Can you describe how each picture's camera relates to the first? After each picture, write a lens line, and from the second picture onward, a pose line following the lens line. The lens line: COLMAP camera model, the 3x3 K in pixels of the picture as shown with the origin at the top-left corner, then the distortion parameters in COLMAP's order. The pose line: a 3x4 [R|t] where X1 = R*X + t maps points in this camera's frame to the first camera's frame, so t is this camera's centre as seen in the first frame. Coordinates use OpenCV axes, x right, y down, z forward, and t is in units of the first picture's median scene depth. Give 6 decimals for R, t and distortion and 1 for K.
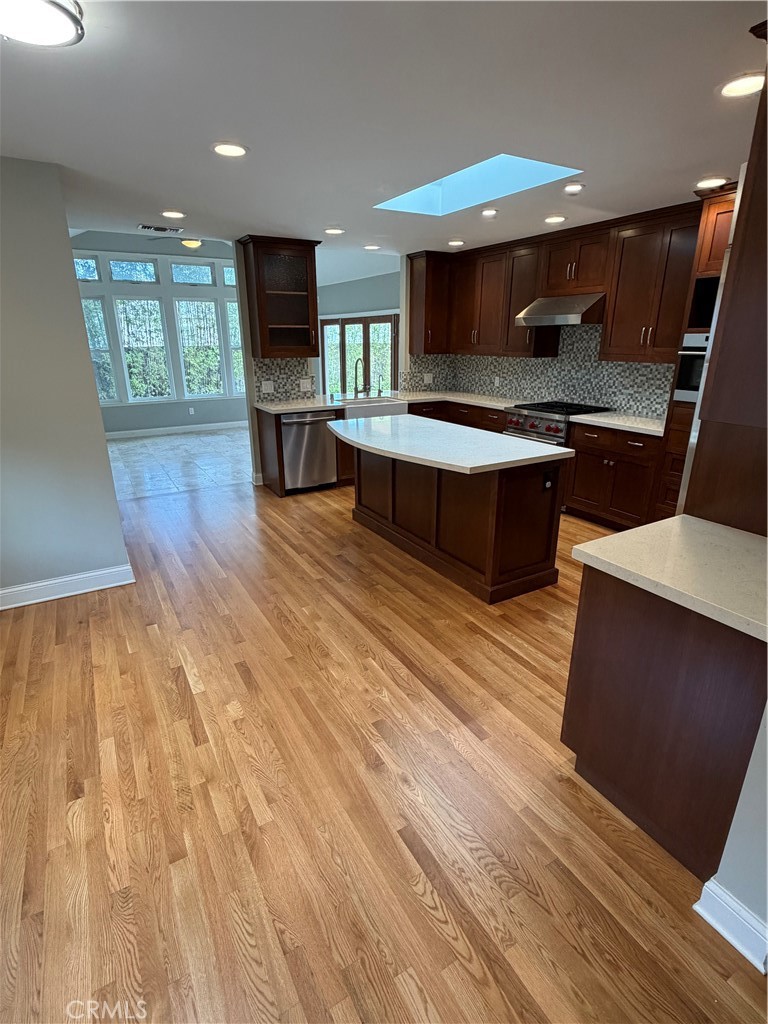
lens RADIAL K [[513.8, 0, 382.8], [0, 513.8, 510.0], [0, 0, 1]] dist [-0.002126, -0.000271]
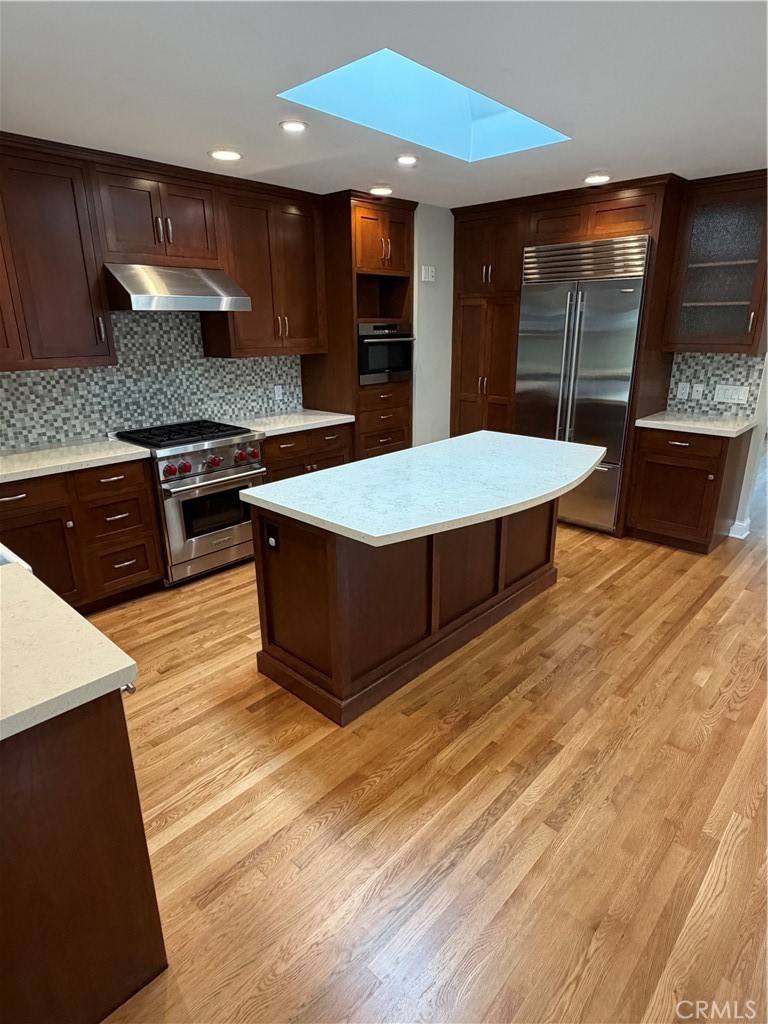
lens RADIAL K [[568.6, 0, 383.7], [0, 568.6, 514.2], [0, 0, 1]] dist [0.003121, 0.000689]
pose [[-0.281313, -0.301478, 0.911029, -0.482358], [0.317063, 0.866850, 0.384763, -0.336233], [-0.905723, 0.397092, -0.148269, 0.988762]]
